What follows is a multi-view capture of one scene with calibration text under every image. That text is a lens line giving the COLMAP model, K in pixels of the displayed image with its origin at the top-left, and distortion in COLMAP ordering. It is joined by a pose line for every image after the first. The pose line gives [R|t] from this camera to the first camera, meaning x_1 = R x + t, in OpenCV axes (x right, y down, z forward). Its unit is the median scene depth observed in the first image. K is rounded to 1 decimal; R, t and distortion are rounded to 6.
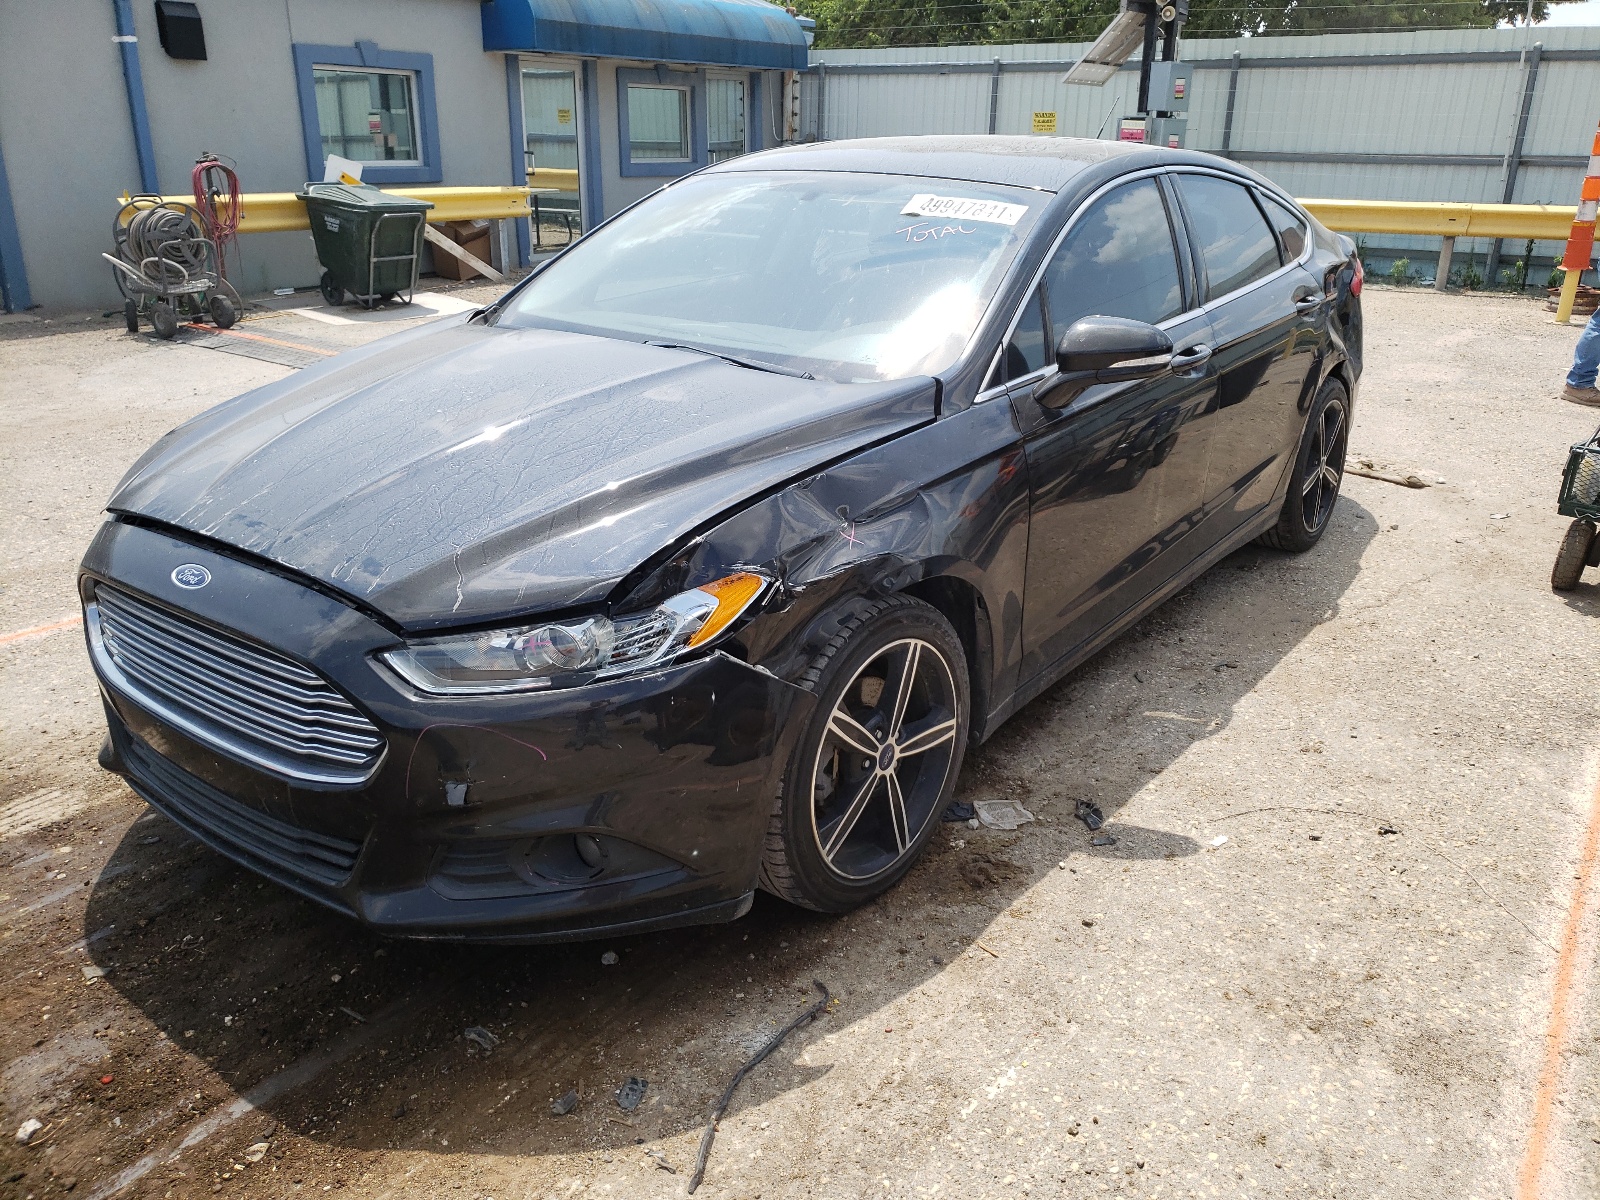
lens RADIAL K [[1208.0, 0, 800.0], [0, 1208.0, 600.0], [0, 0, 1]] dist [-0.002130, 0.032197]
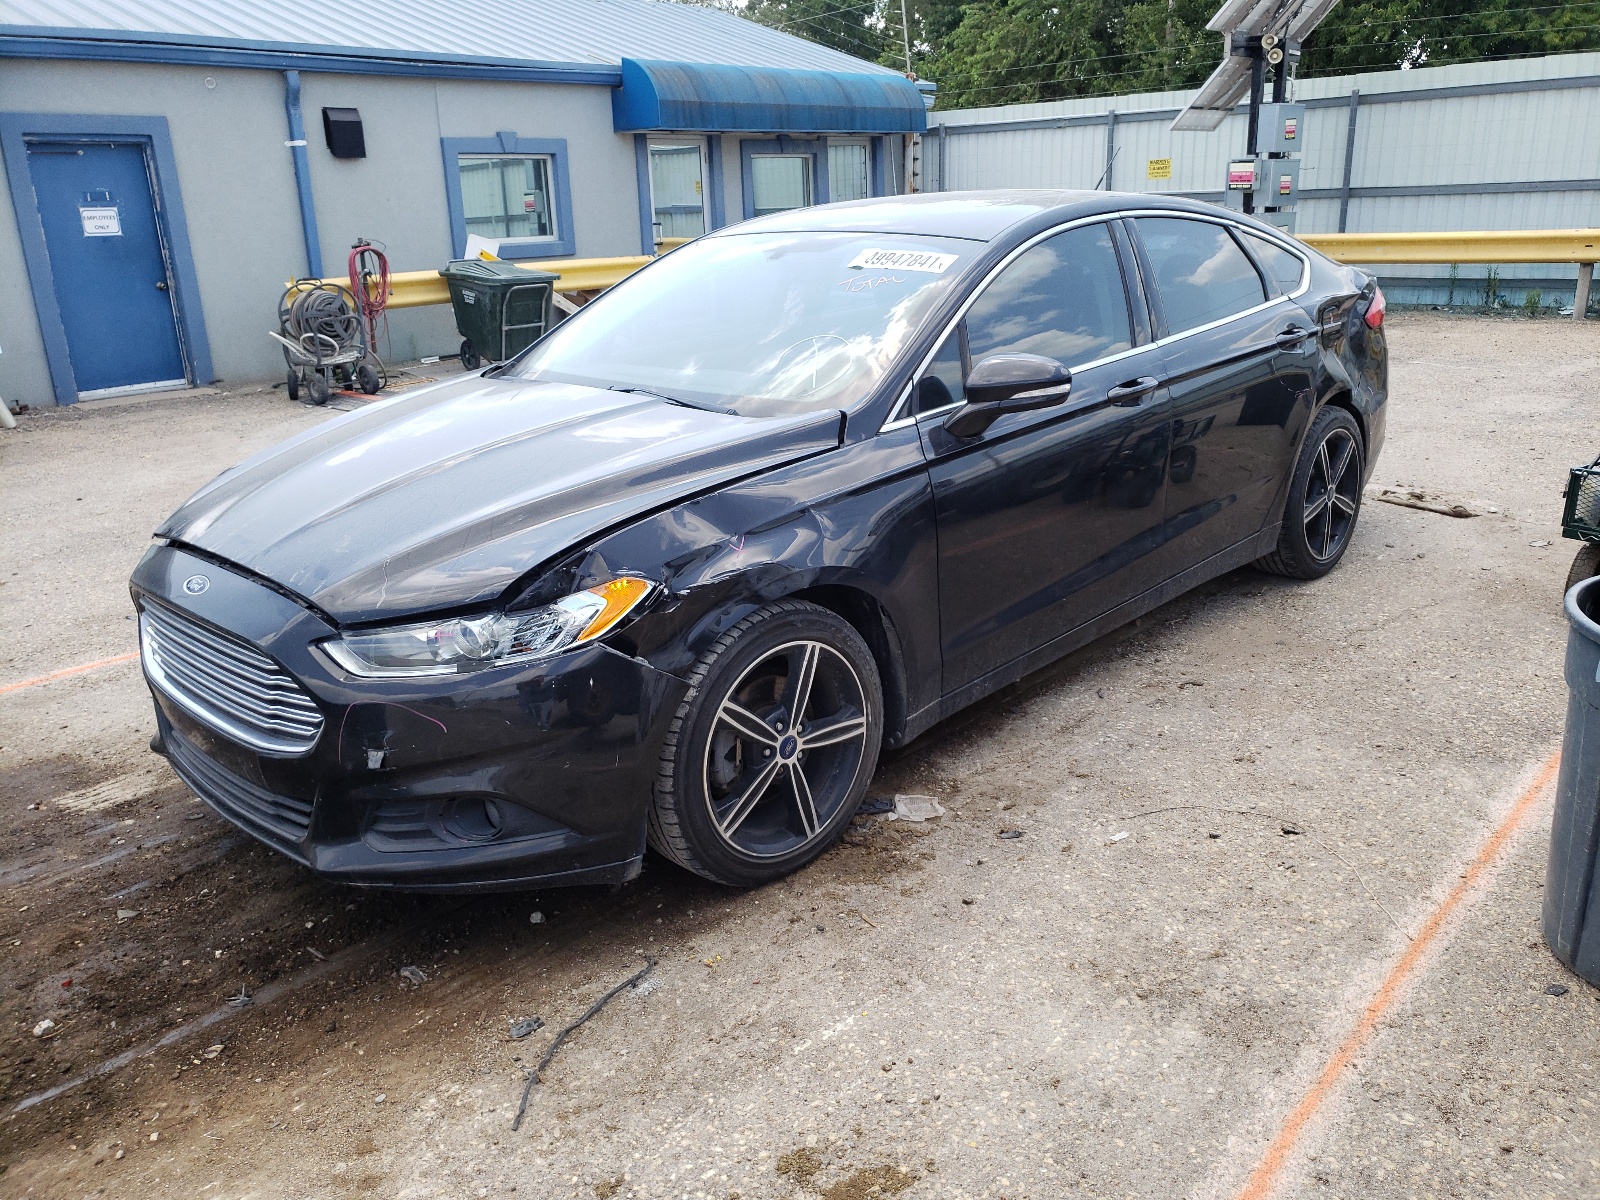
lens RADIAL K [[1208.0, 0, 800.0], [0, 1208.0, 600.0], [0, 0, 1]] dist [-0.002130, 0.032197]
pose [[0.990454, -0.004084, -0.137781, 0.231148], [-0.002048, 0.999015, -0.044336, 0.041923], [0.137826, 0.044195, 0.989470, -0.107323]]
